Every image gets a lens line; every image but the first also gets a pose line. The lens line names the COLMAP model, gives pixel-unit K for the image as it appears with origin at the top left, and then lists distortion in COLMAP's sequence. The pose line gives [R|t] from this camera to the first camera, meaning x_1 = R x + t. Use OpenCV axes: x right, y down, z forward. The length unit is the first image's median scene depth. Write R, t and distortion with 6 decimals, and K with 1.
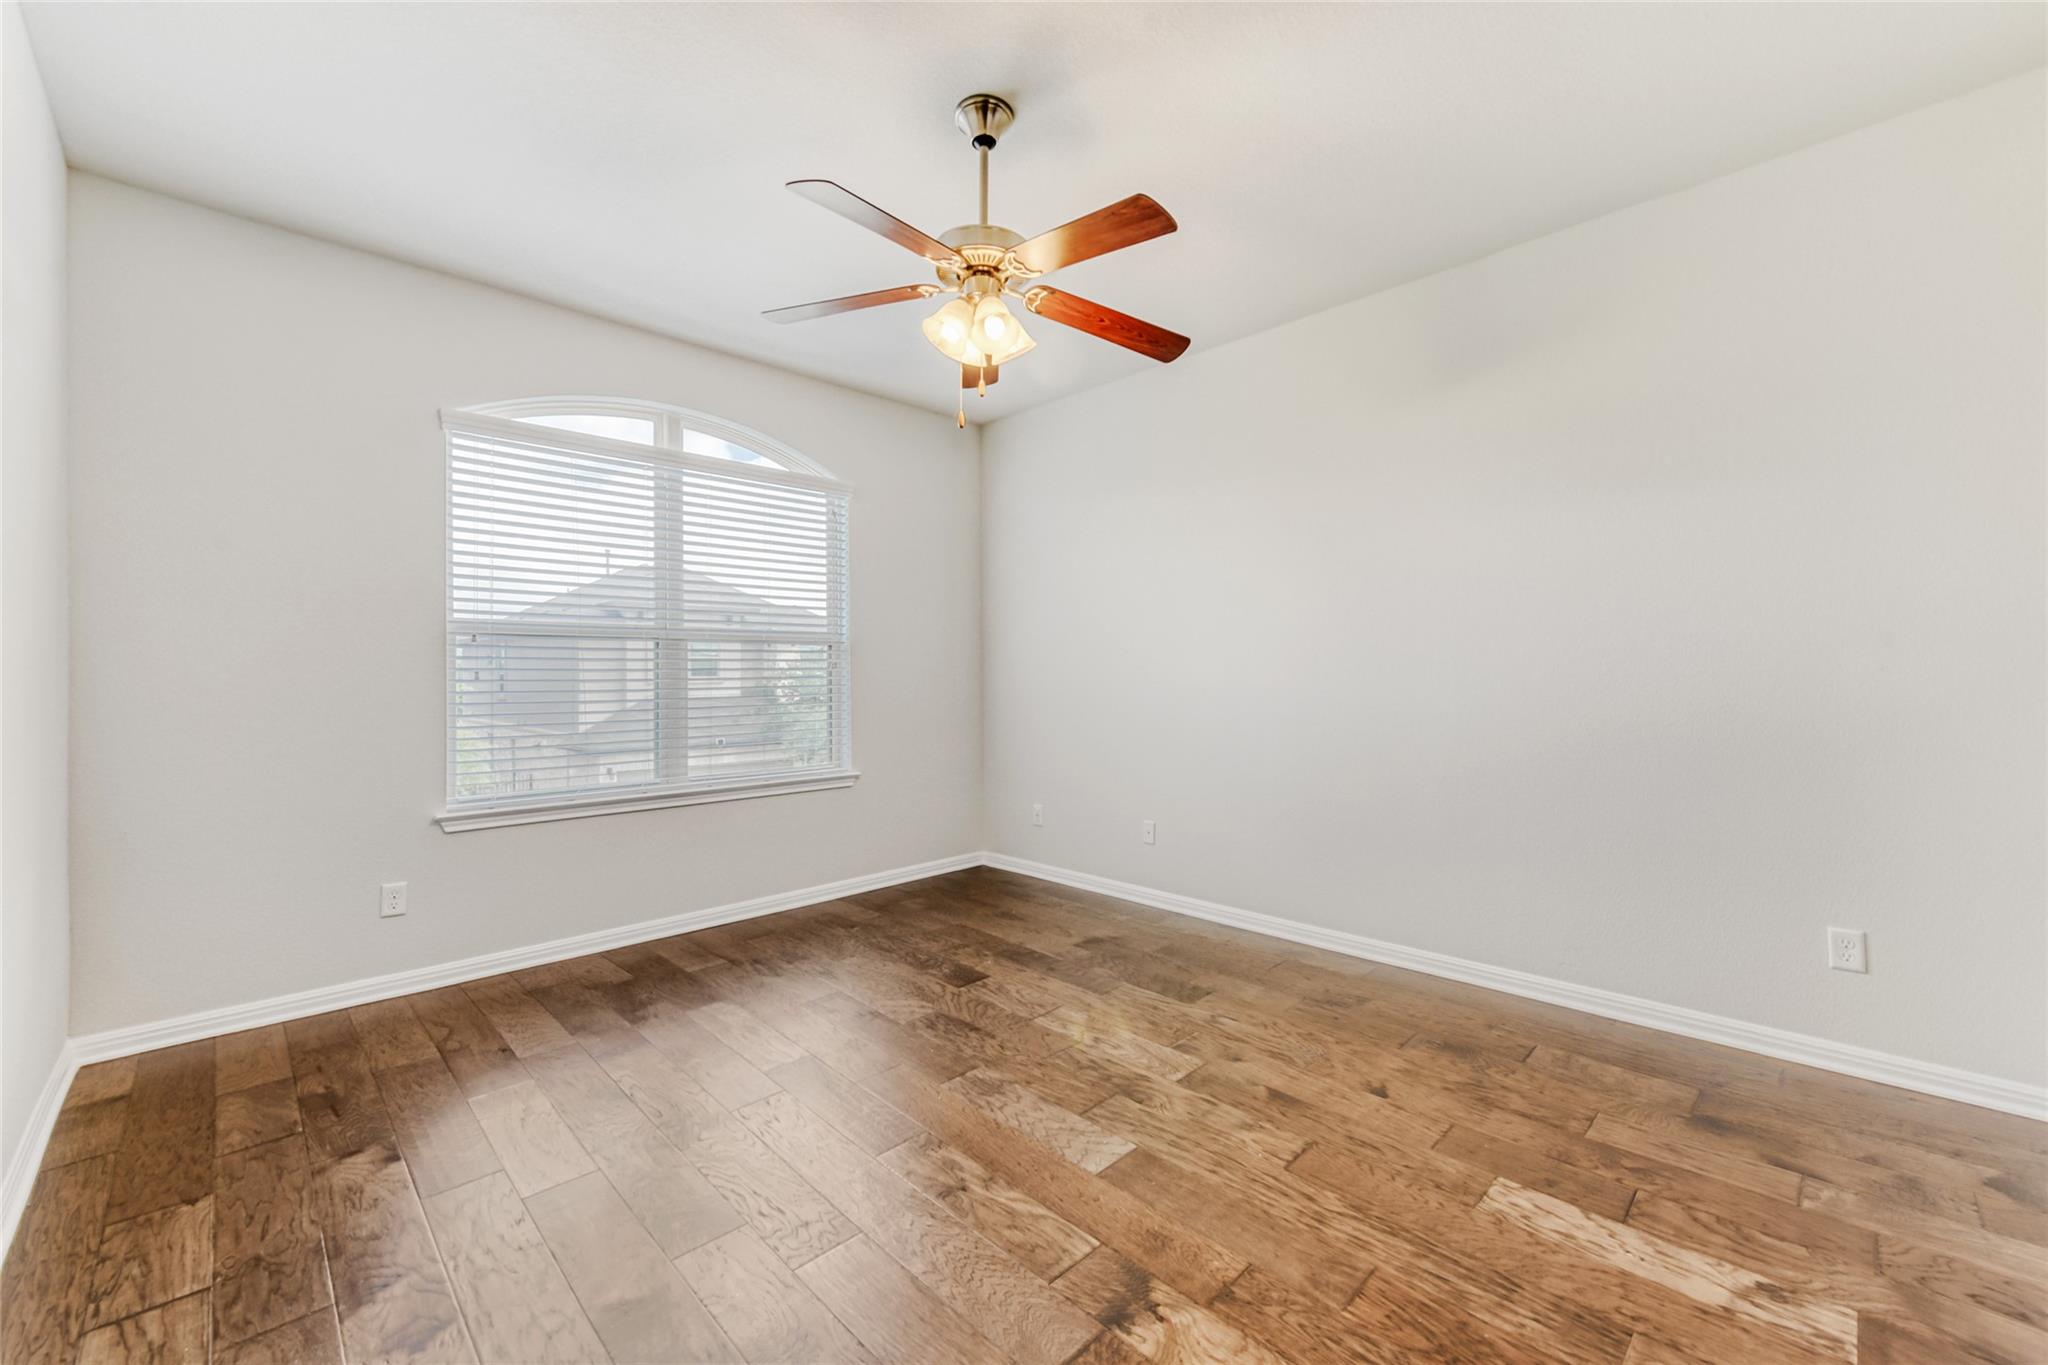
lens RADIAL K [[813.3, 0, 1028.9], [0, 813.3, 674.5], [0, 0, 1]] dist [-0.002434, -0.000372]
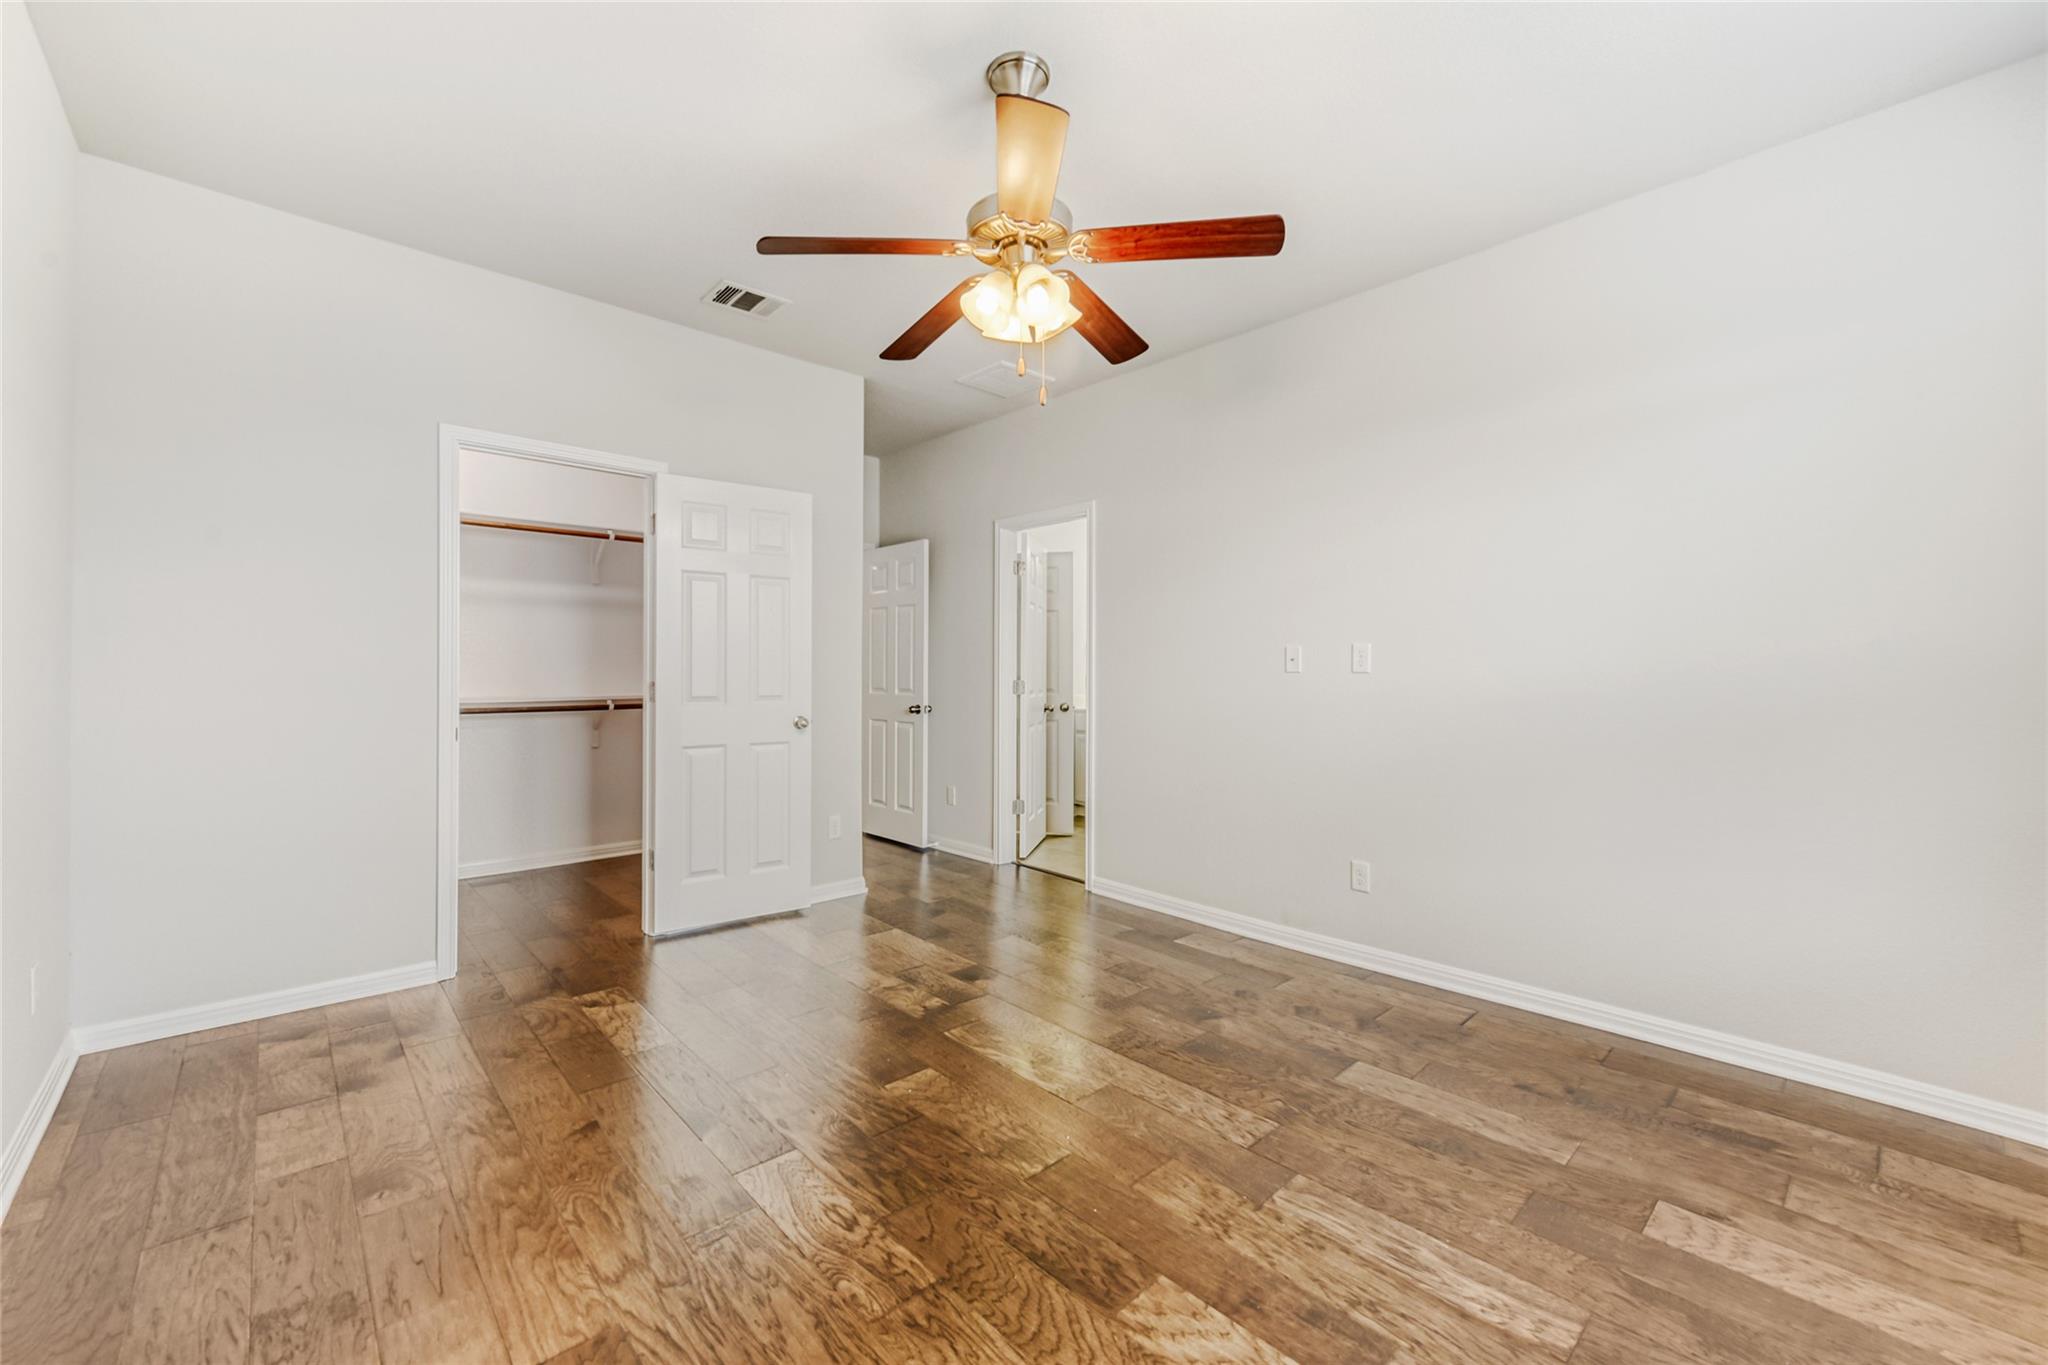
lens RADIAL K [[813.3, 0, 1028.9], [0, 813.3, 674.5], [0, 0, 1]] dist [-0.002434, -0.000372]
pose [[-0.999601, 0.001129, 0.028241, -0.093684], [0.001130, 0.999999, 0.000016, 0.002716], [-0.028241, 0.000048, -0.999601, 1.938986]]
